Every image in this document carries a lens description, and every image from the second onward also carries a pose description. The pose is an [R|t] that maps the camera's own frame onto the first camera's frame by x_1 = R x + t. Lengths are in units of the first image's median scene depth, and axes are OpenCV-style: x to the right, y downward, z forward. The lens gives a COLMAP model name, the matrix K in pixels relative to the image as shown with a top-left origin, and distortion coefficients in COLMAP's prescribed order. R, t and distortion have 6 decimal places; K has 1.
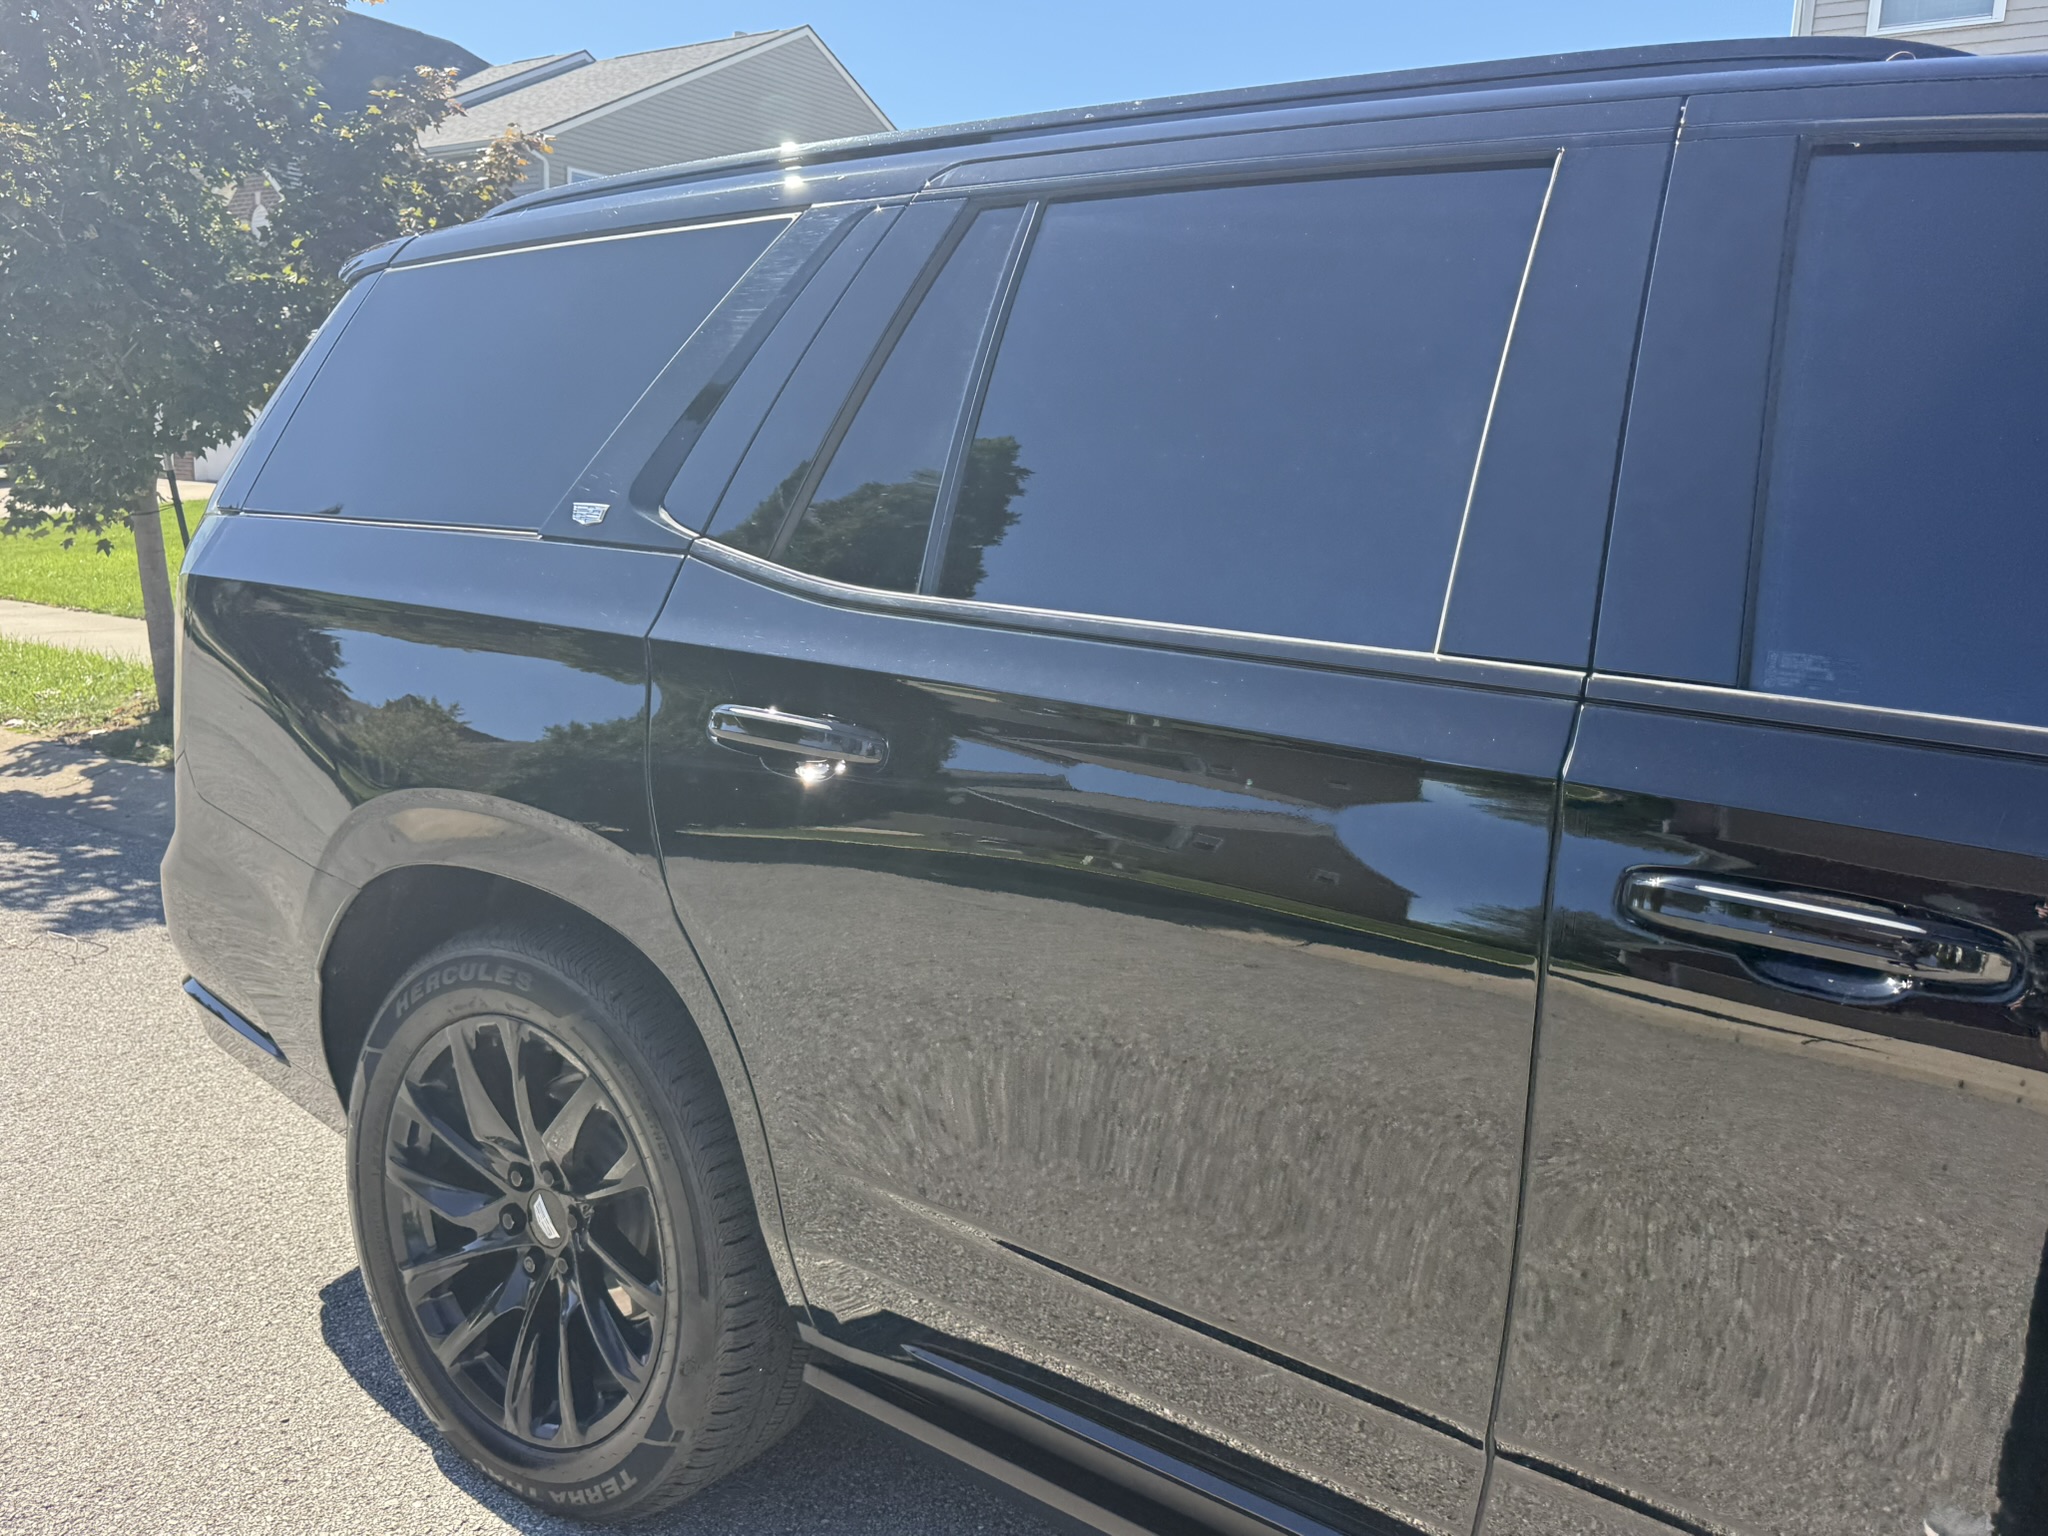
lens RADIAL K [[1571.3, 0, 1020.6], [0, 1571.3, 768.9], [0, 0, 1]] dist [0.018613, -0.027543]
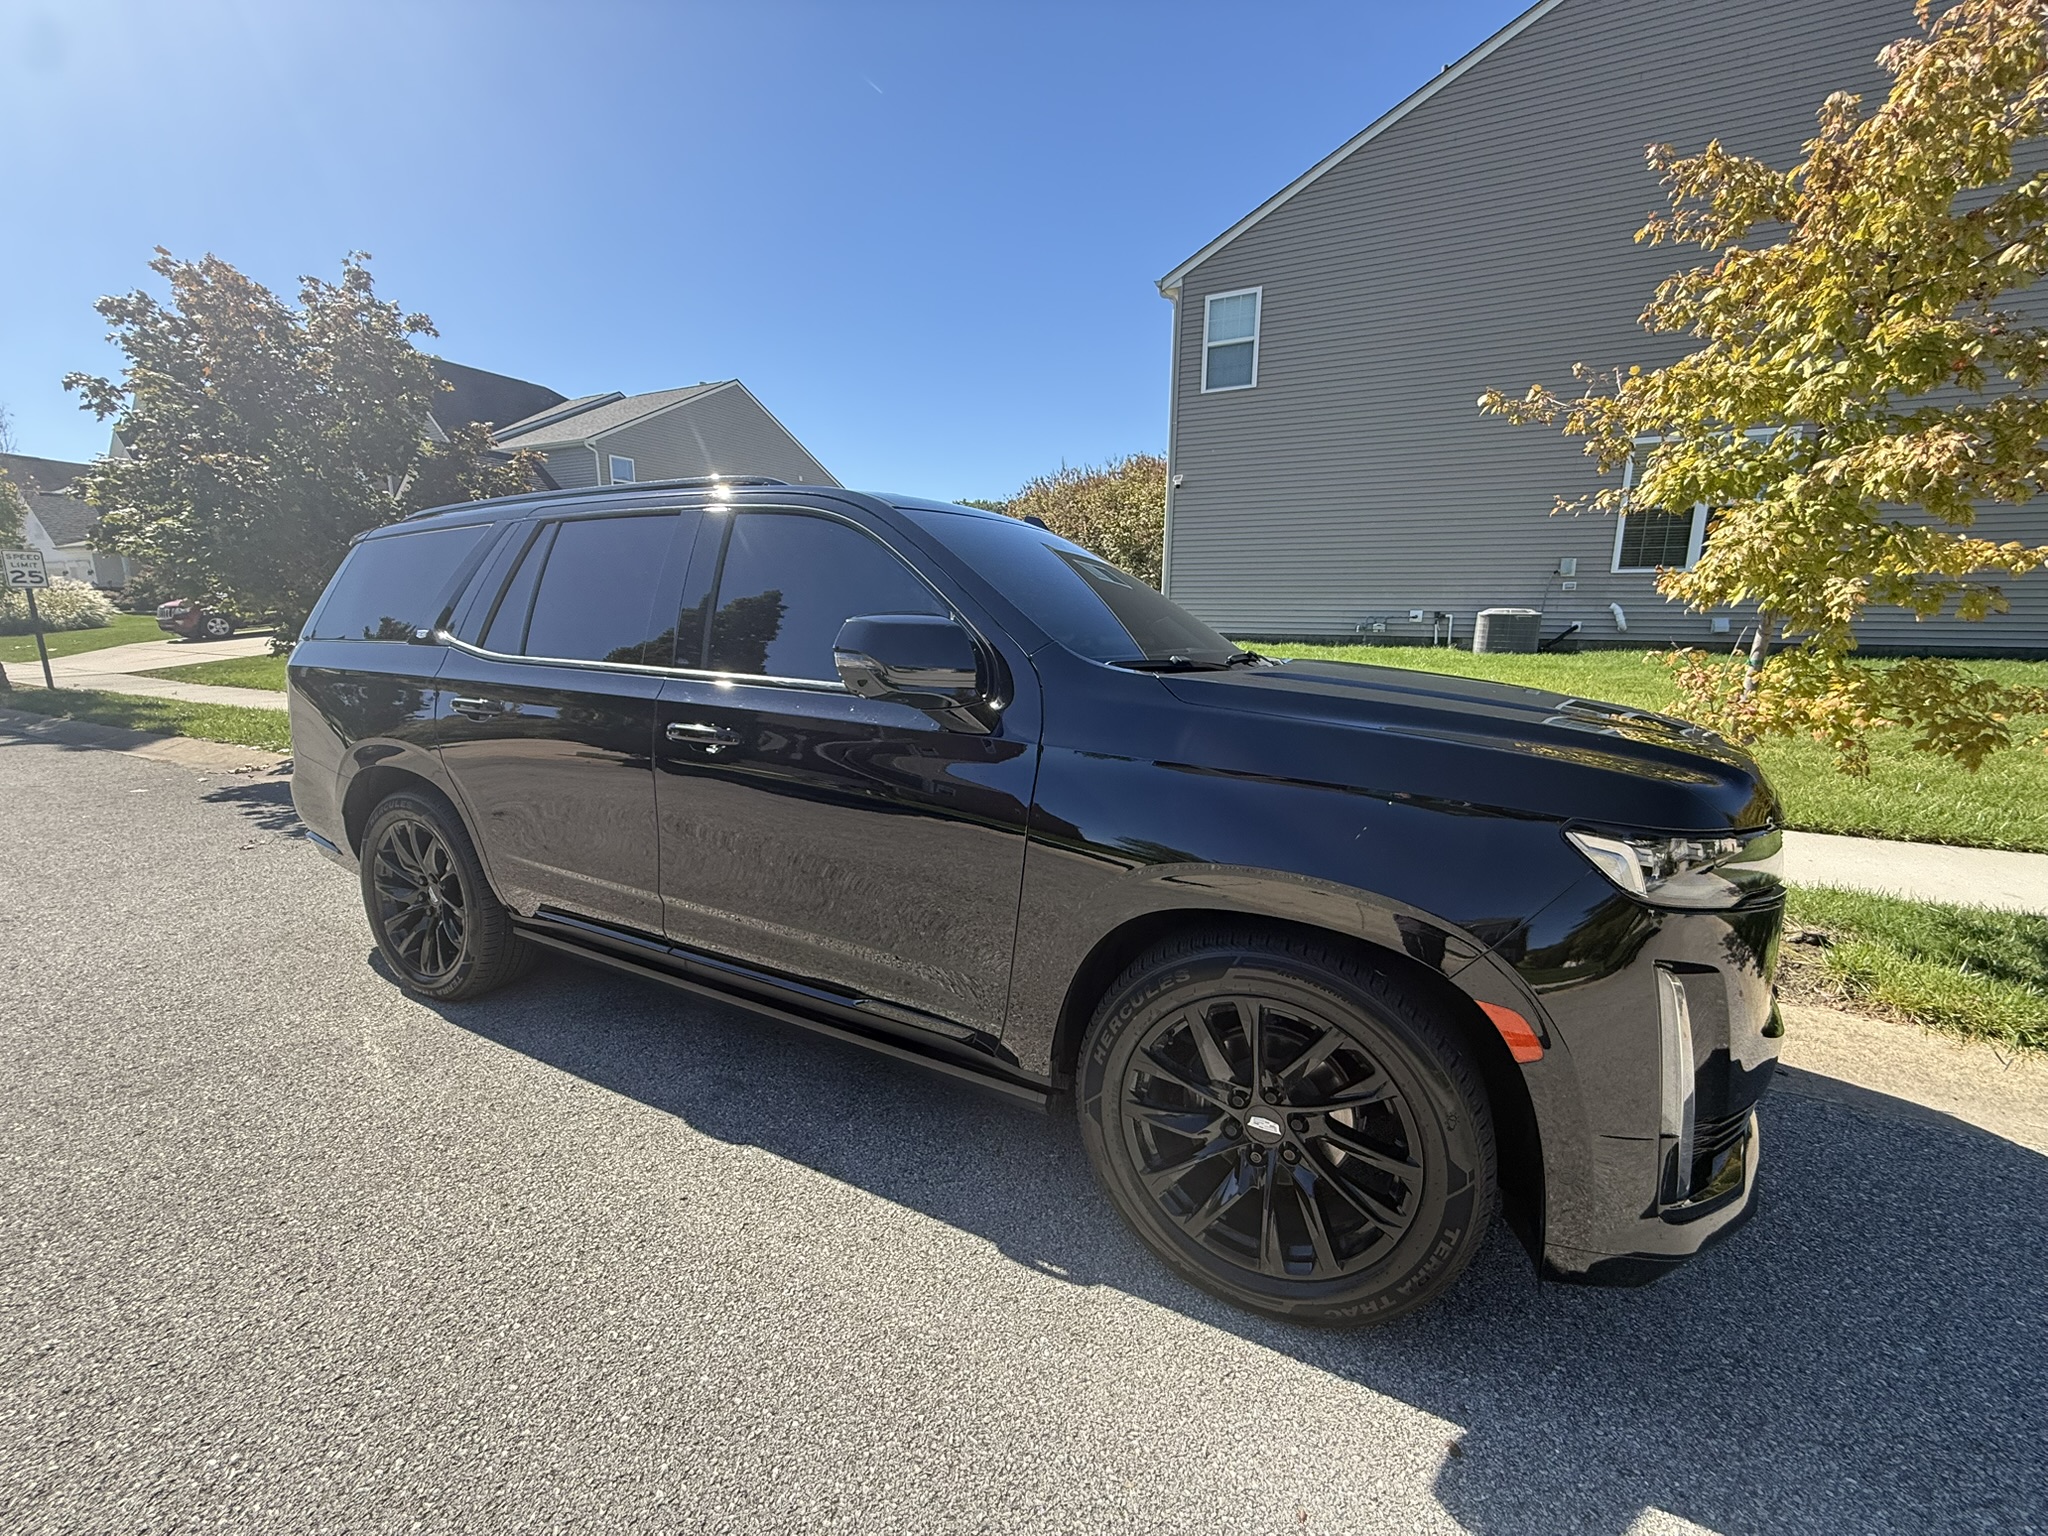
lens RADIAL K [[819.6, 0, 1027.0], [0, 819.6, 766.4], [0, 0, 1]] dist [0.003367, 0.000050]
pose [[0.989888, -0.062011, 0.127581, 0.517439], [0.060320, 0.998033, 0.017079, 0.097097], [-0.128389, -0.009210, 0.991681, -0.505936]]
